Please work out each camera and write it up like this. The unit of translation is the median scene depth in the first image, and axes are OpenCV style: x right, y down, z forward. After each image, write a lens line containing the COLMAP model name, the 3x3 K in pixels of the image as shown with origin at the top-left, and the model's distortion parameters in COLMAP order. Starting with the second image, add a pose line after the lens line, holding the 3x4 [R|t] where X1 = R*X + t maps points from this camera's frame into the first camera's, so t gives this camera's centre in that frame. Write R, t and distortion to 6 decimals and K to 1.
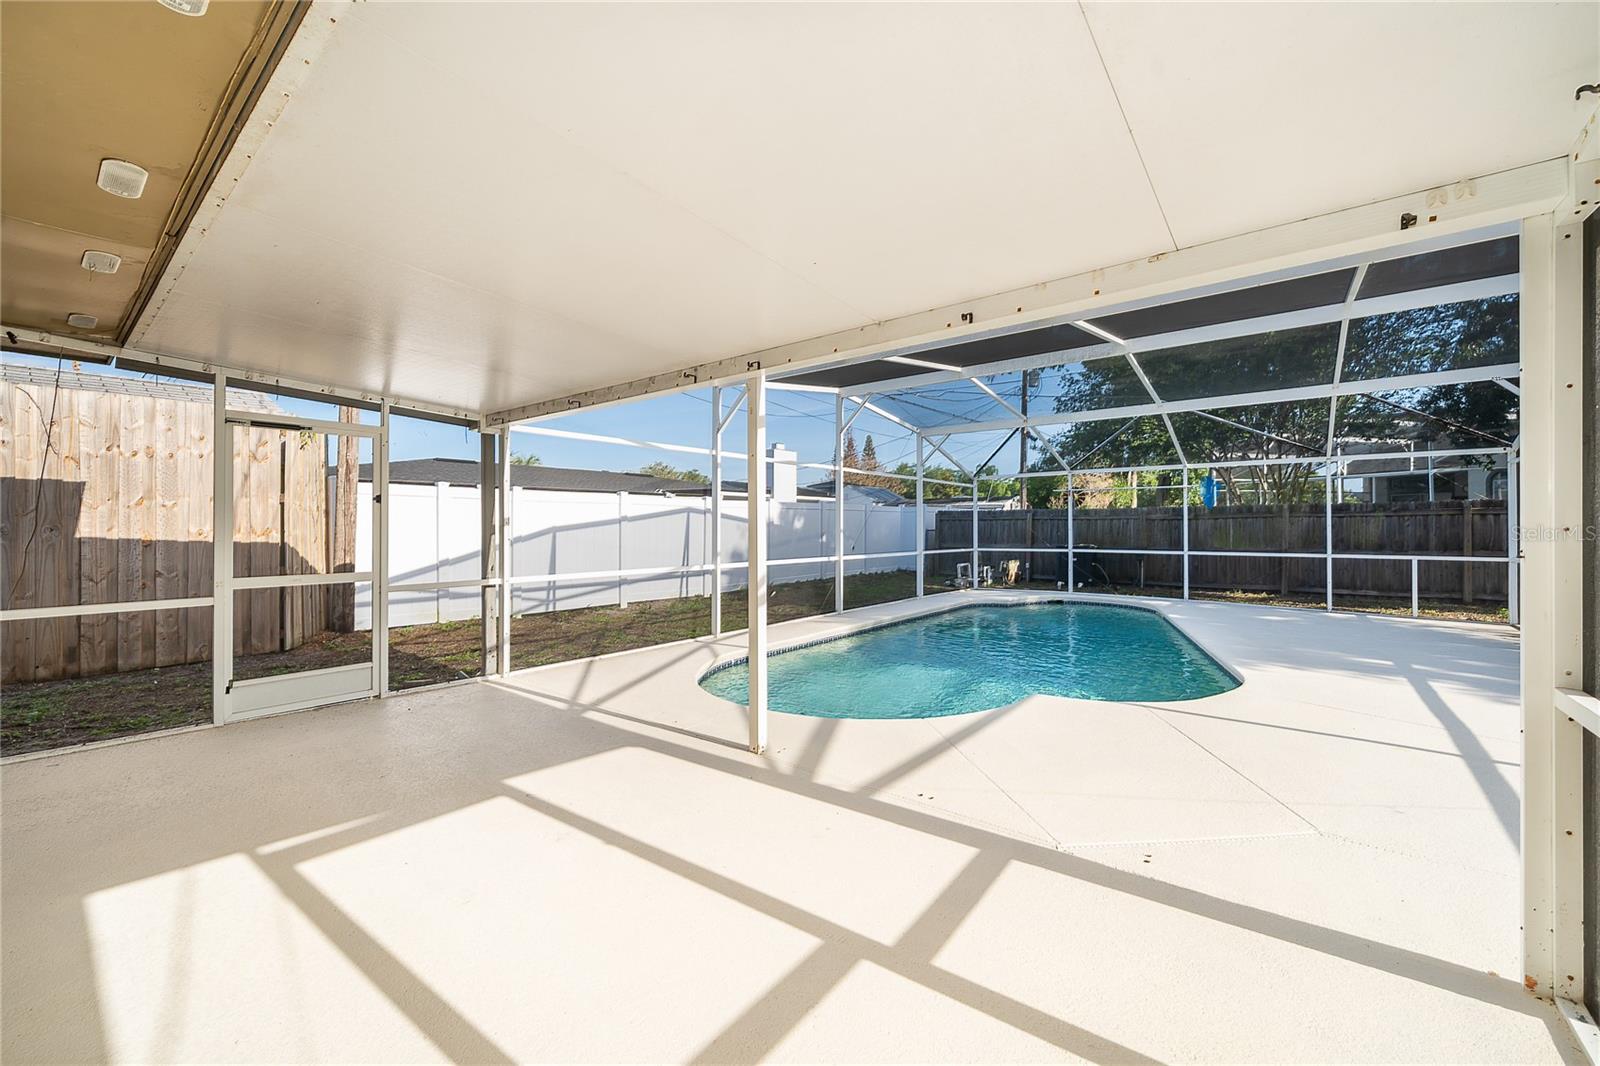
lens RADIAL K [[622.4, 0, 797.4], [0, 622.4, 540.6], [0, 0, 1]] dist [-0.001693, -0.000255]
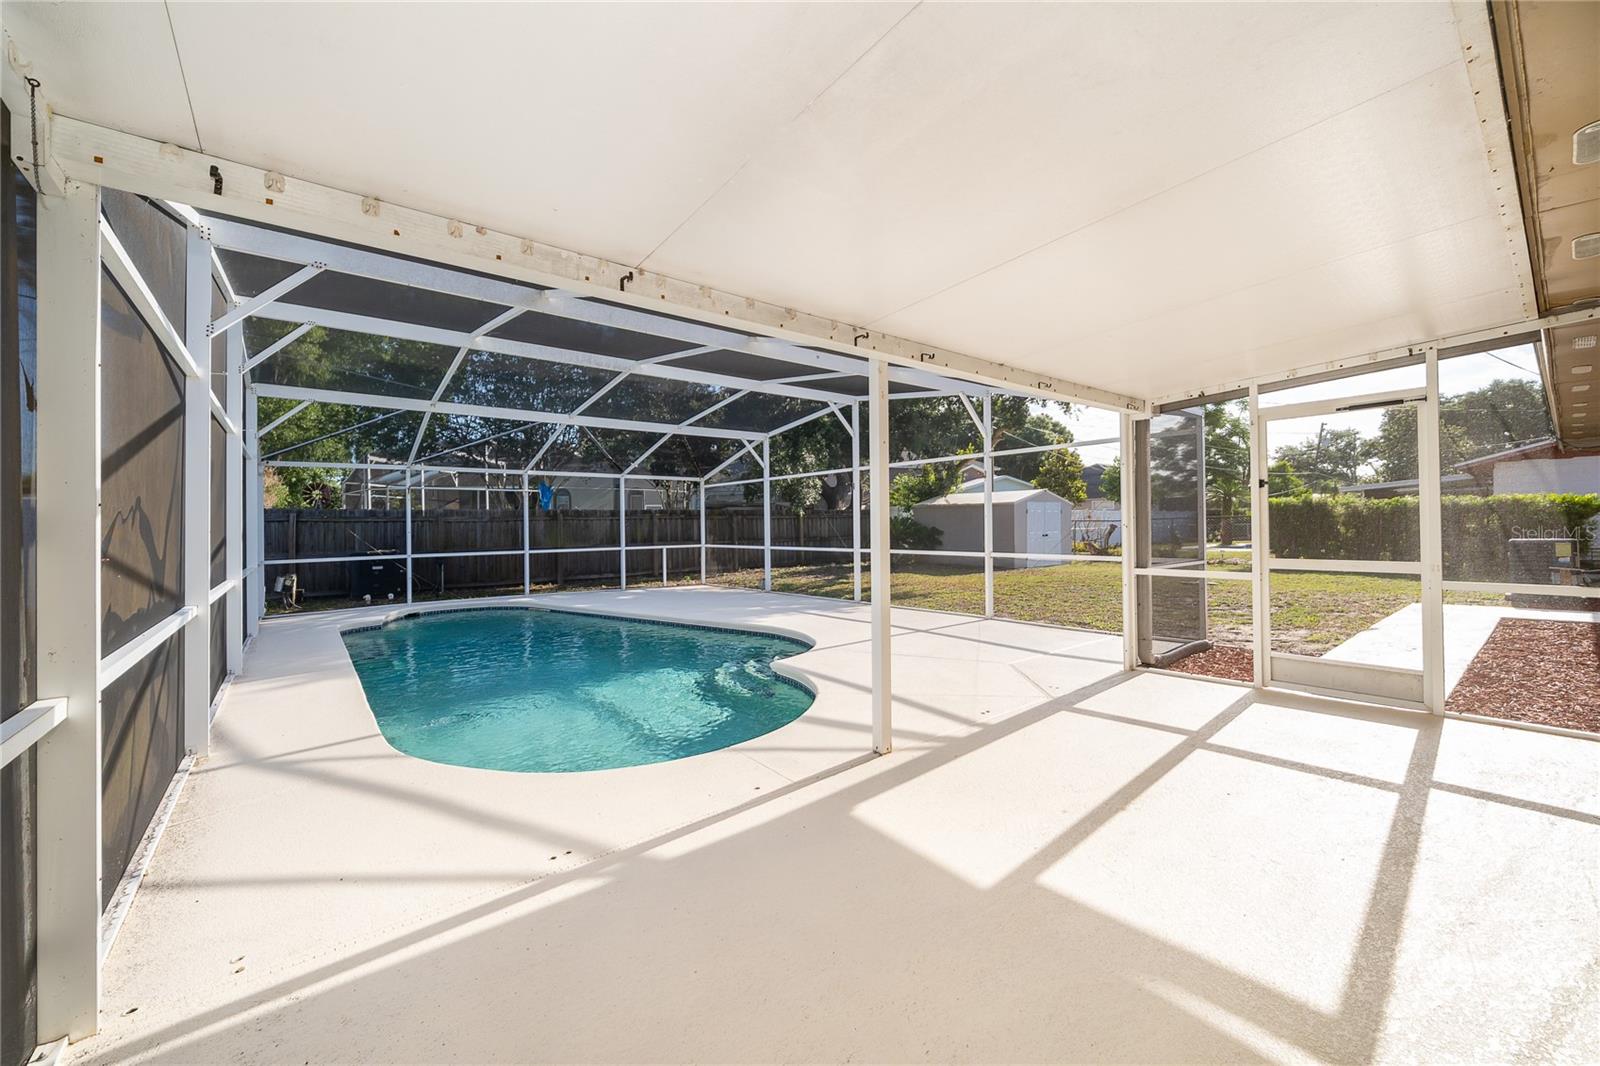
lens RADIAL K [[622.4, 0, 797.4], [0, 622.4, 540.6], [0, 0, 1]] dist [-0.001693, -0.000255]
pose [[0.219618, -0.024975, 0.975266, -0.812620], [0.035467, 0.999216, 0.017602, -0.005860], [-0.974941, 0.030724, 0.220331, 0.724479]]
